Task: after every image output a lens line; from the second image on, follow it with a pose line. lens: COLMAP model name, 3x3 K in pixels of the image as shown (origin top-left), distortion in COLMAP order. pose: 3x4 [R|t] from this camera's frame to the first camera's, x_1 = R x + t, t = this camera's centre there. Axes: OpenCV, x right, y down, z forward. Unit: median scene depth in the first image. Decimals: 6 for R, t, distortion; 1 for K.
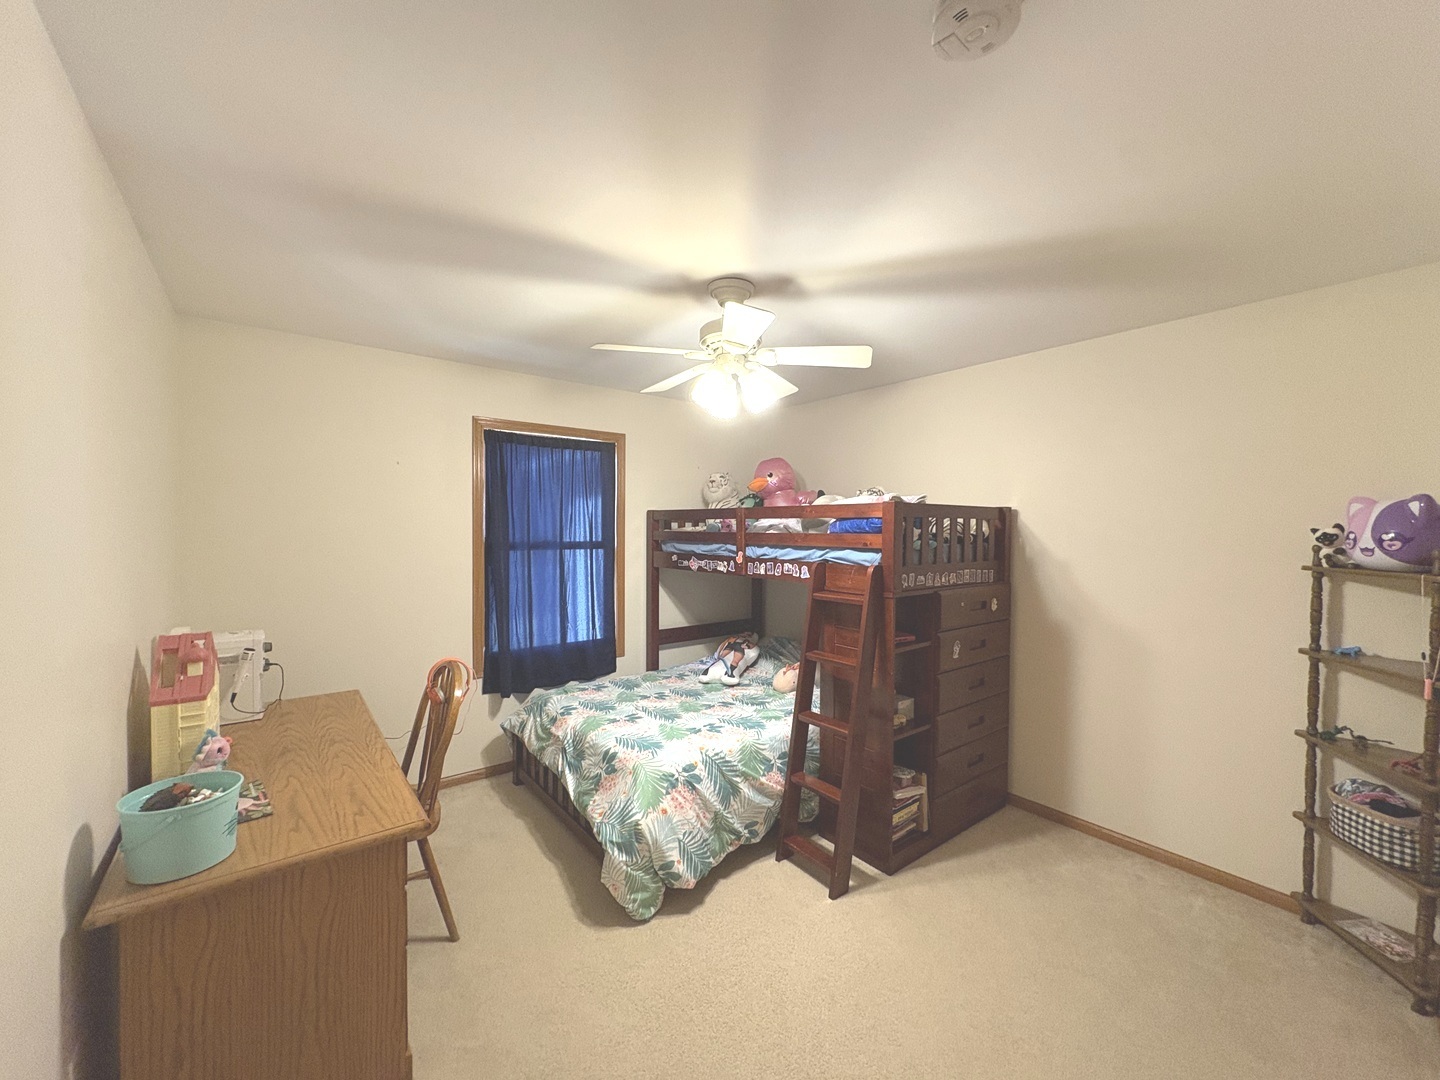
lens RADIAL K [[573.2, 0, 718.5], [0, 573.2, 539.4], [0, 0, 1]] dist [-0.000016, 0.000166]
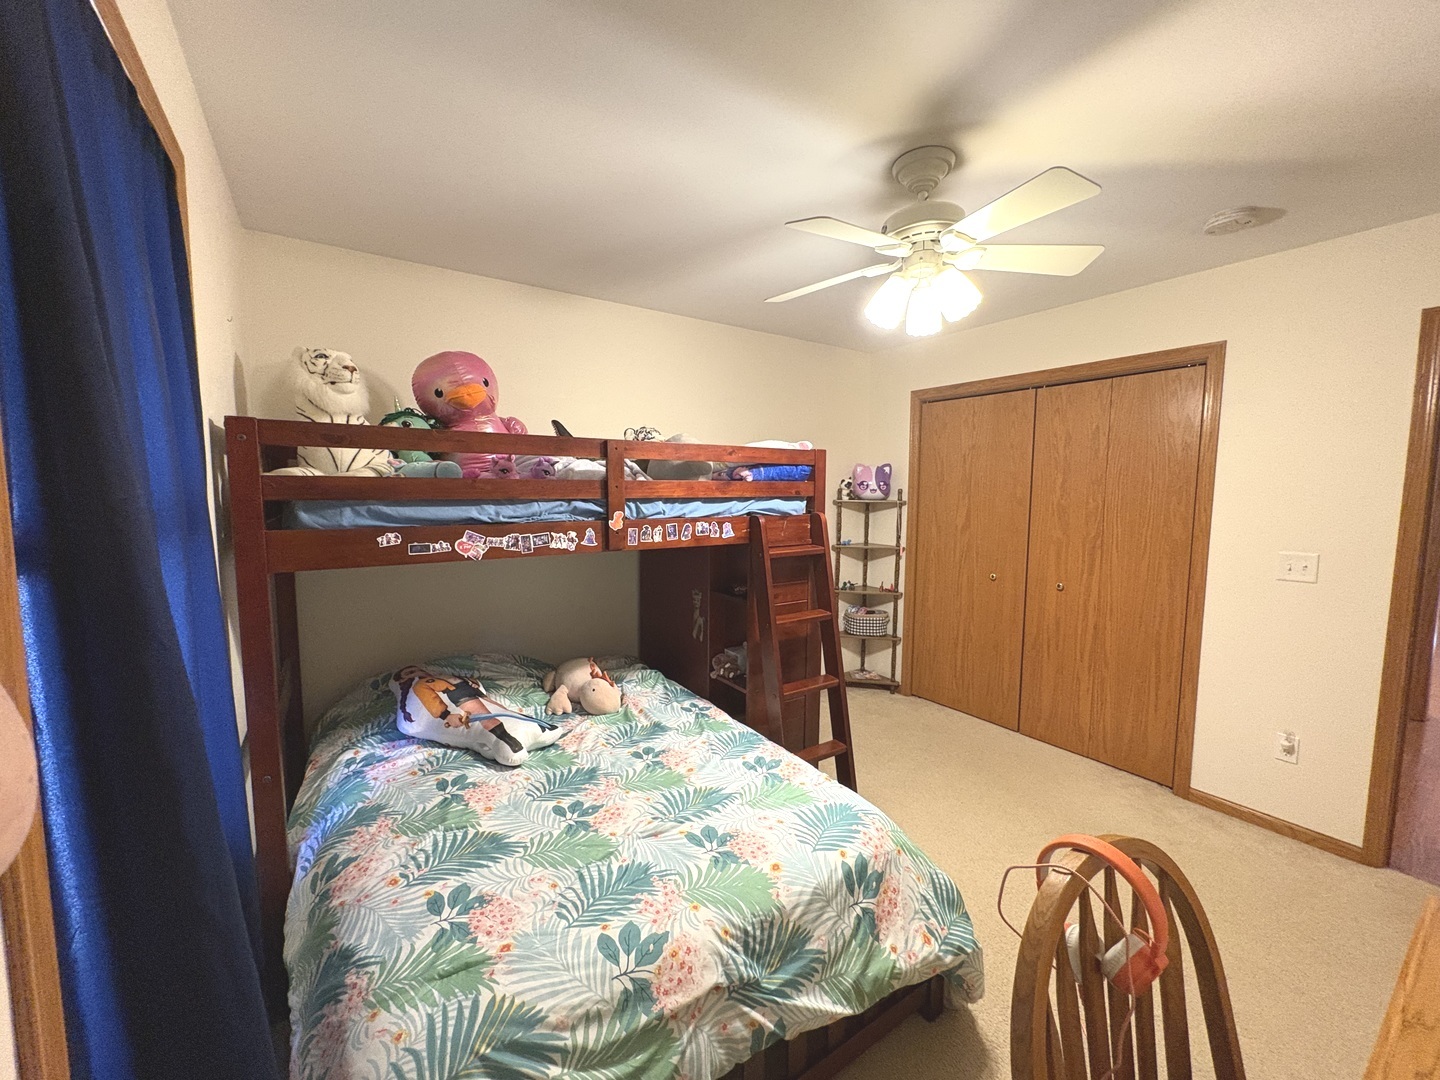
lens RADIAL K [[573.2, 0, 718.5], [0, 573.2, 539.4], [0, 0, 1]] dist [-0.000016, 0.000166]
pose [[0.072025, -0.094578, 0.992909, -0.600067], [0.018048, 0.995455, 0.093511, -0.004723], [-0.997240, 0.011185, 0.073404, 0.893498]]
